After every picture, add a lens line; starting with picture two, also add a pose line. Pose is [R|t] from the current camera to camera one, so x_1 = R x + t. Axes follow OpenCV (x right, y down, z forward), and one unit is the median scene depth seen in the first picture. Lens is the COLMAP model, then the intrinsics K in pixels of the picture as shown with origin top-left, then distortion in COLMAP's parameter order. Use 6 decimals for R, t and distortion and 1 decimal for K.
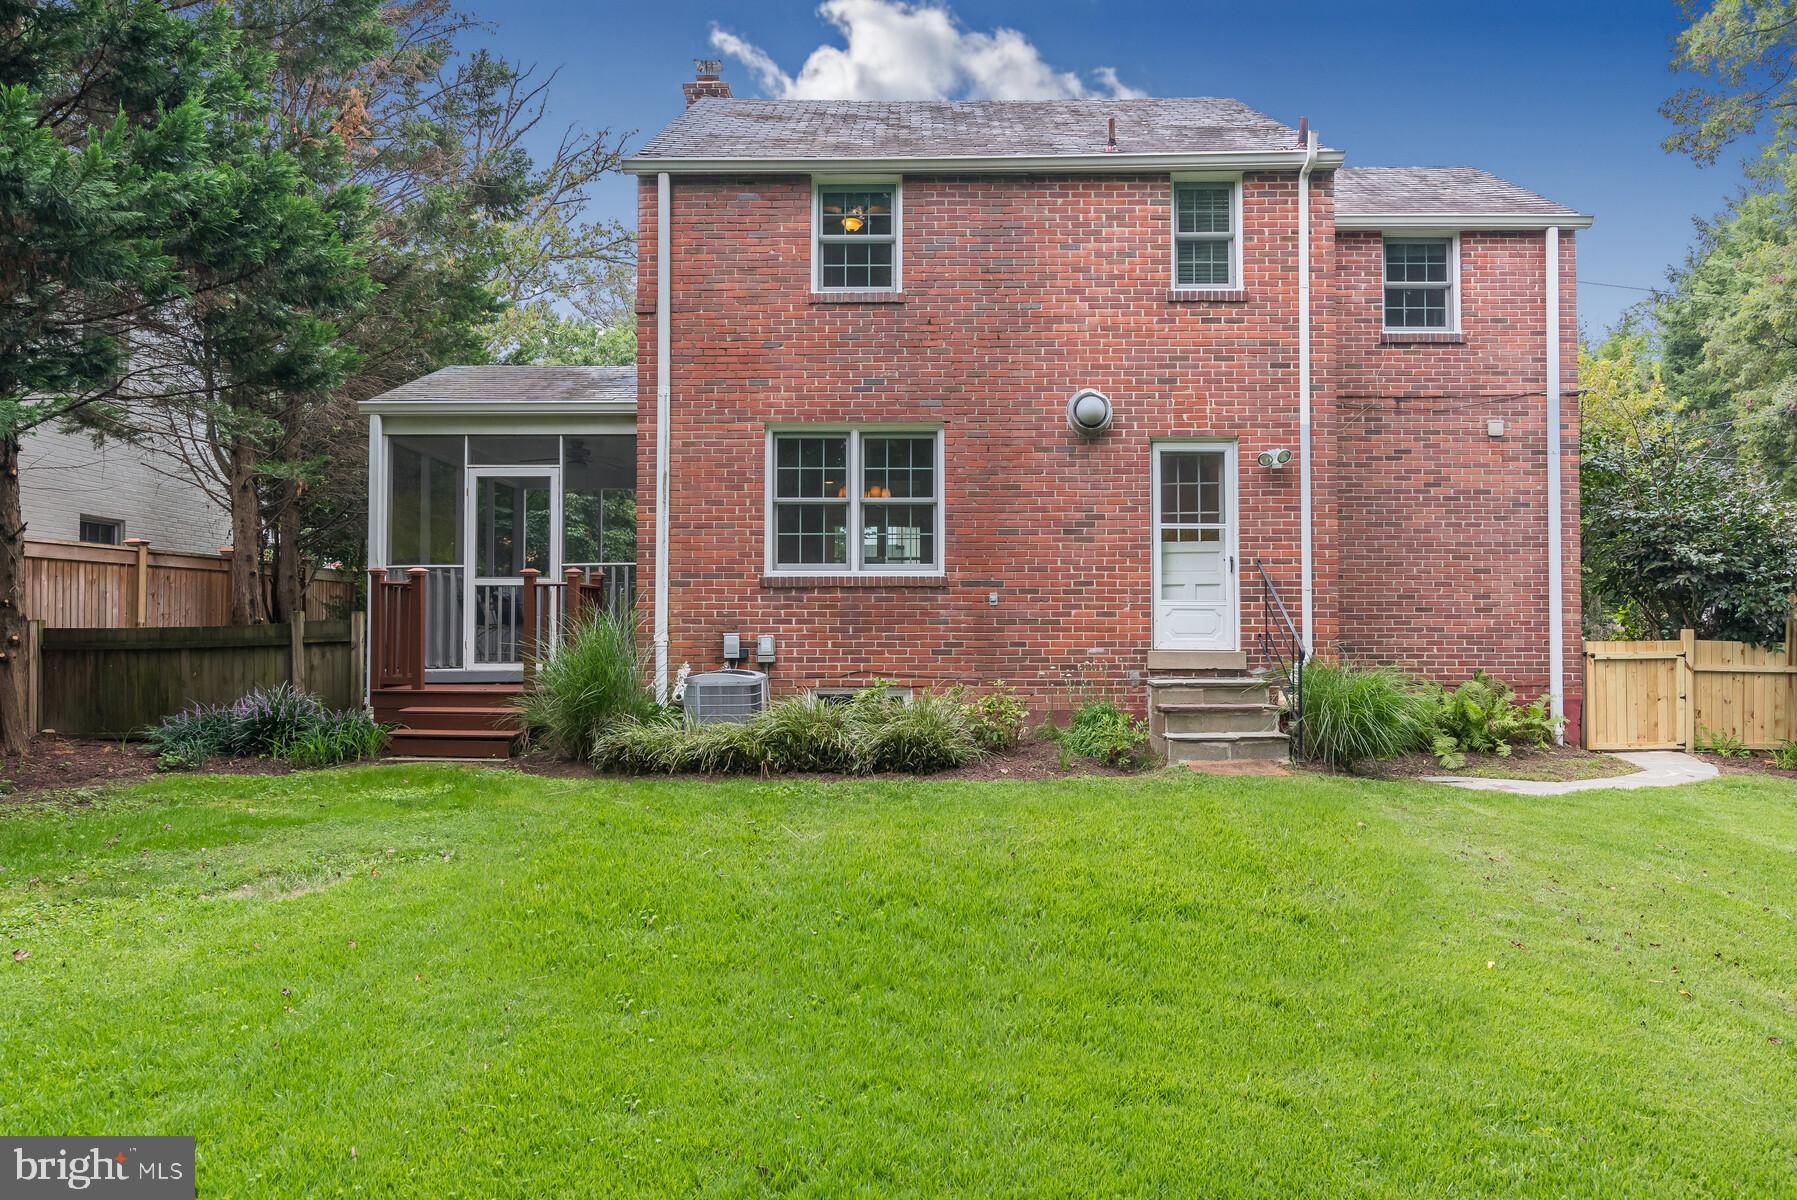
lens RADIAL K [[1199.8, 0, 898.5], [0, 1199.8, 600.0], [0, 0, 1]] dist [-0.010905, -0.001711]
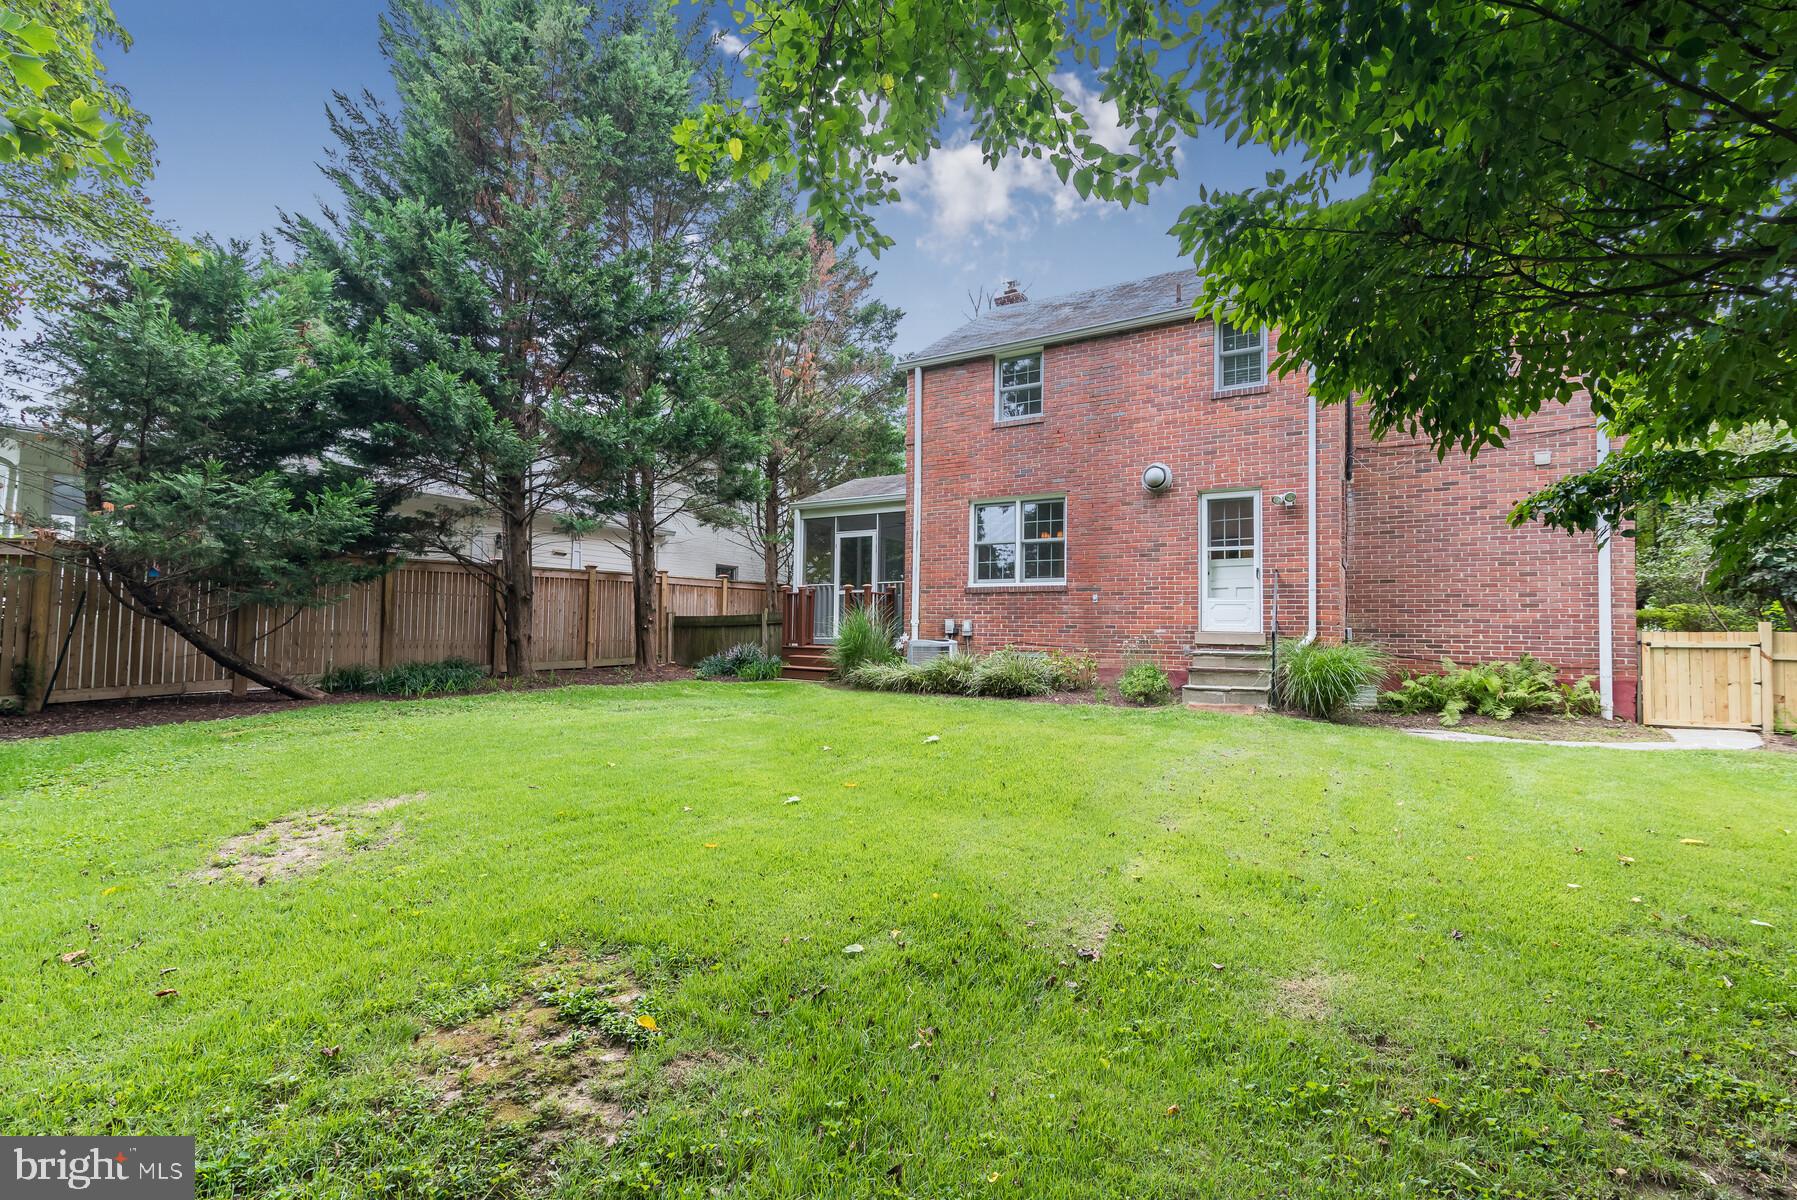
lens RADIAL K [[828.6, 0, 898.5], [0, 828.6, 600.0], [0, 0, 1]] dist [-0.000224, 0.000438]
pose [[0.852281, -0.008710, -0.523012, 0.431705], [-0.000318, 0.999853, -0.017170, 0.020082], [0.523085, 0.014800, 0.852152, -0.087004]]
